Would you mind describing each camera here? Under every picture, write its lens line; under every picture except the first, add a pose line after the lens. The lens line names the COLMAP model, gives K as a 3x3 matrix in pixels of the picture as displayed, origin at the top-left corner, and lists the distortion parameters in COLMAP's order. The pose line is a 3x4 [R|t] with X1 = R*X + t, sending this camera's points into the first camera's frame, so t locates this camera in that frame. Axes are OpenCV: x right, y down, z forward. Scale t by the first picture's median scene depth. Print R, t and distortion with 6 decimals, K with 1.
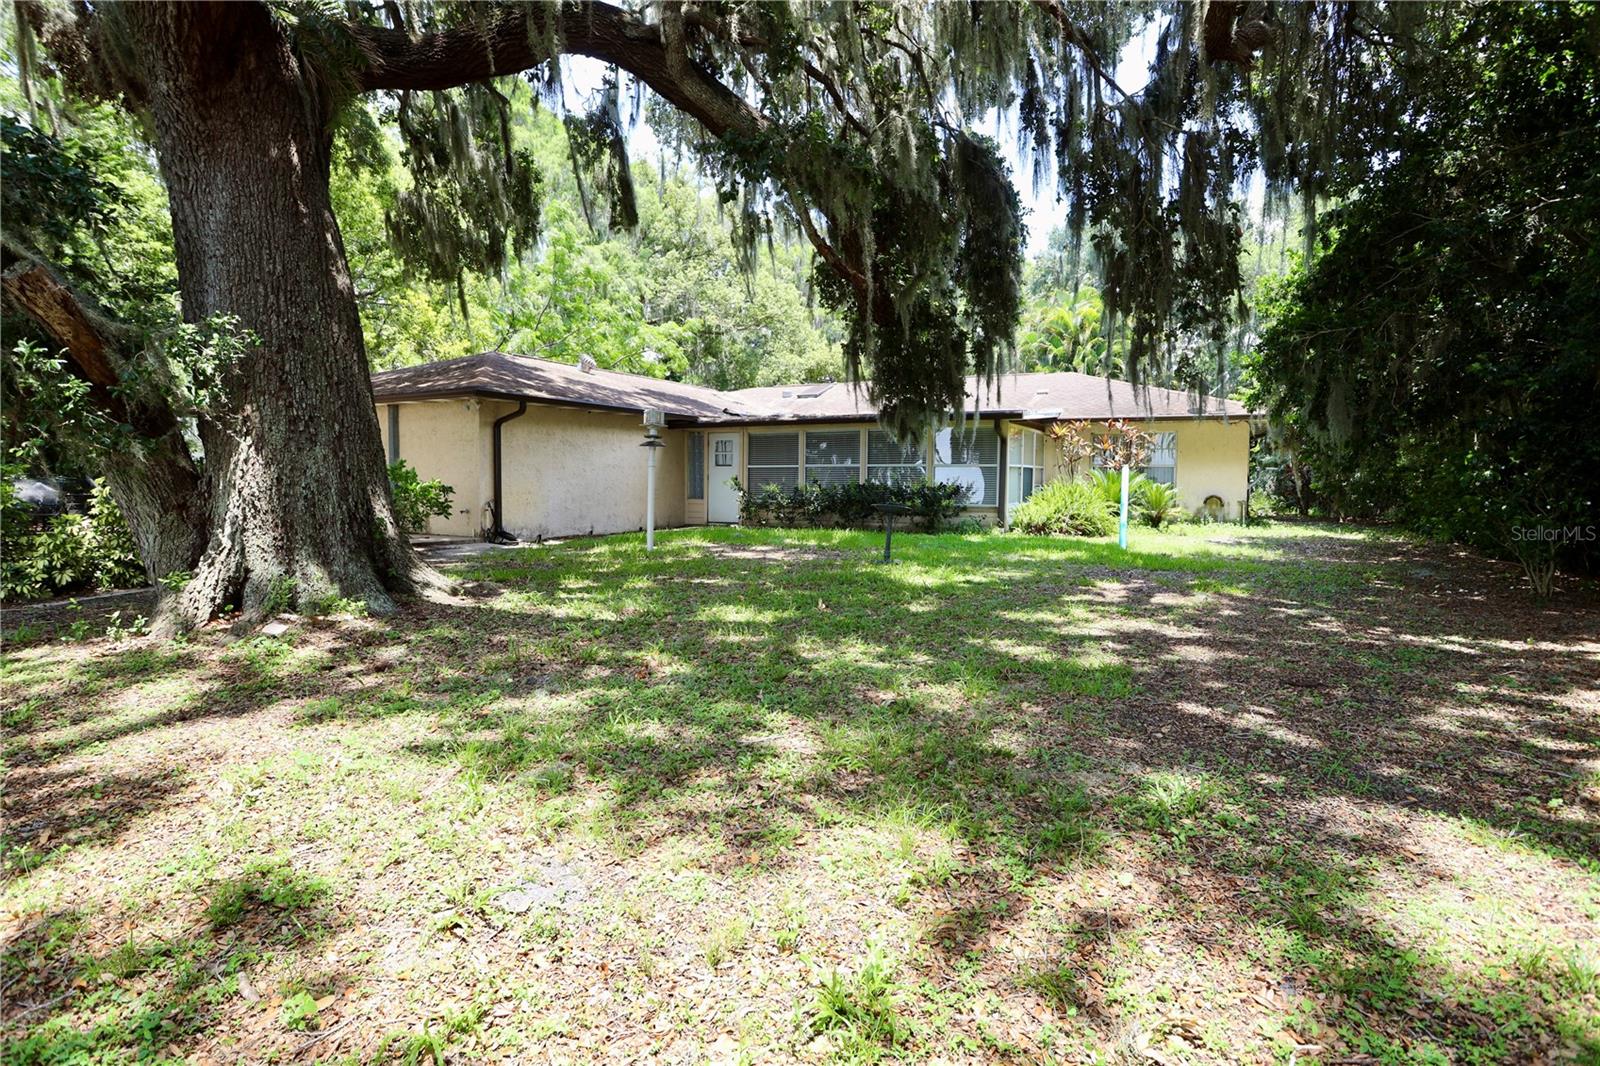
lens RADIAL K [[765.1, 0, 792.7], [0, 765.1, 518.3], [0, 0, 1]] dist [-0.052514, 0.021779]
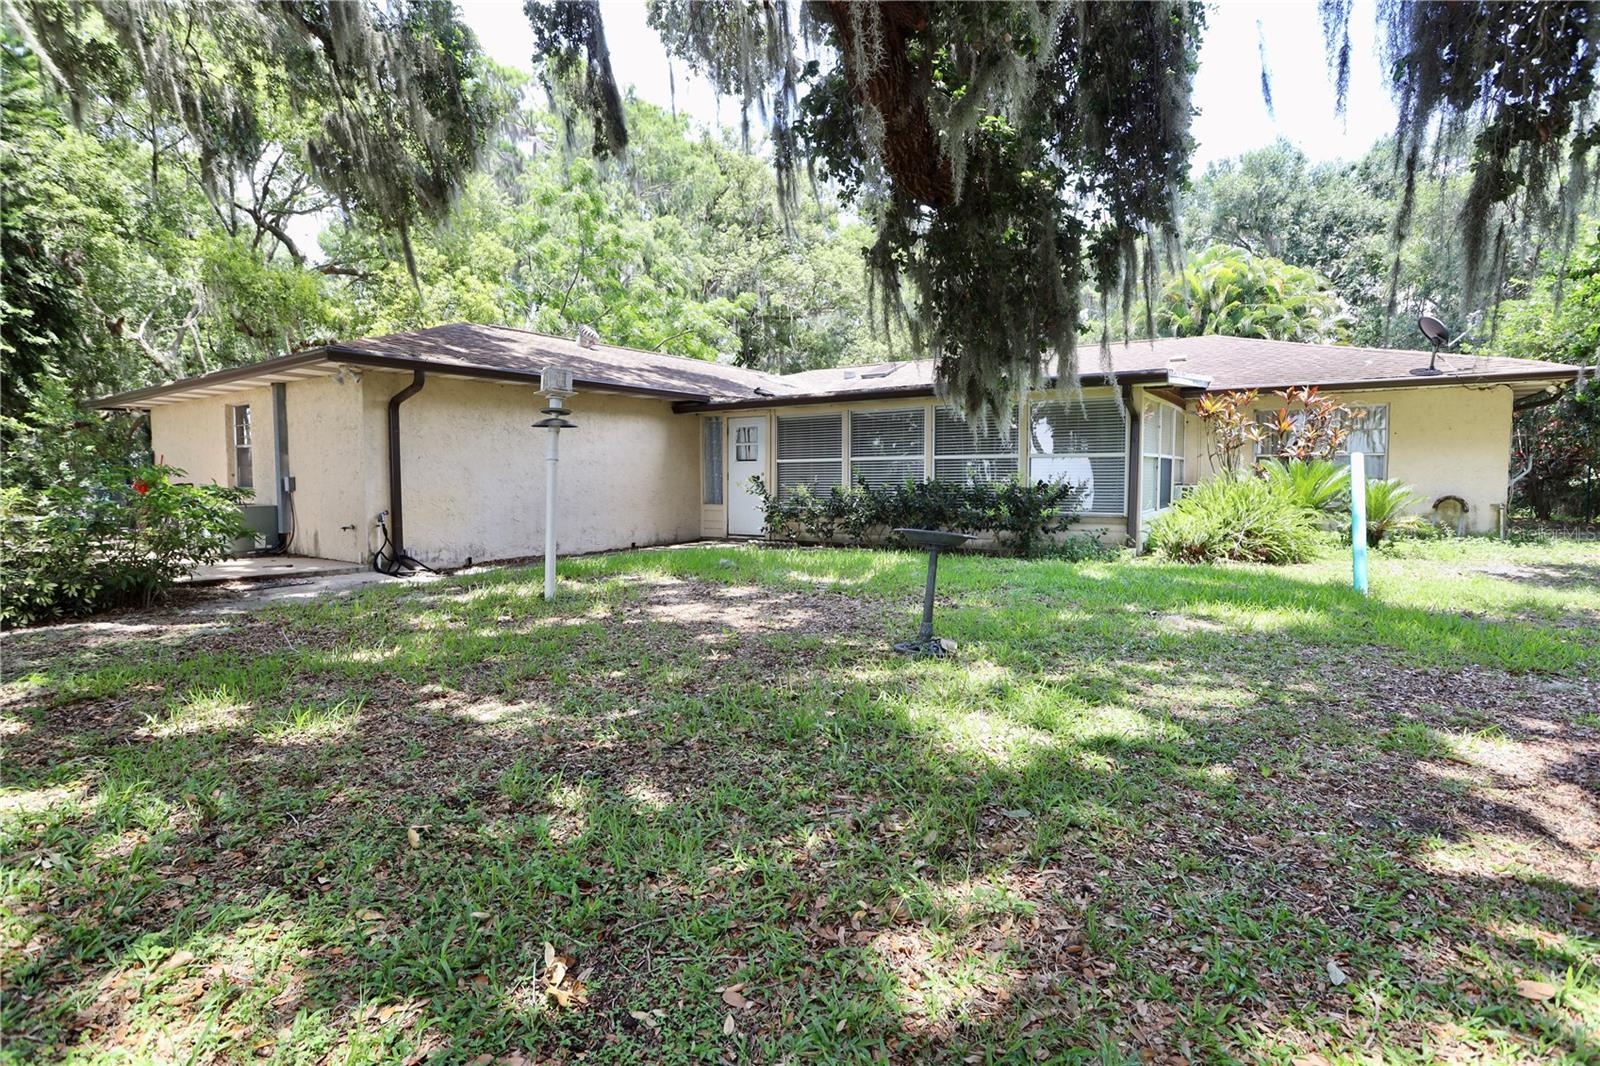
lens RADIAL K [[765.1, 0, 792.7], [0, 765.1, 518.3], [0, 0, 1]] dist [-0.052514, 0.021779]
pose [[0.992259, -0.002459, -0.124164, 0.055725], [0.002815, 0.999992, 0.002693, -0.014939], [0.124156, -0.003021, 0.992258, 0.278519]]
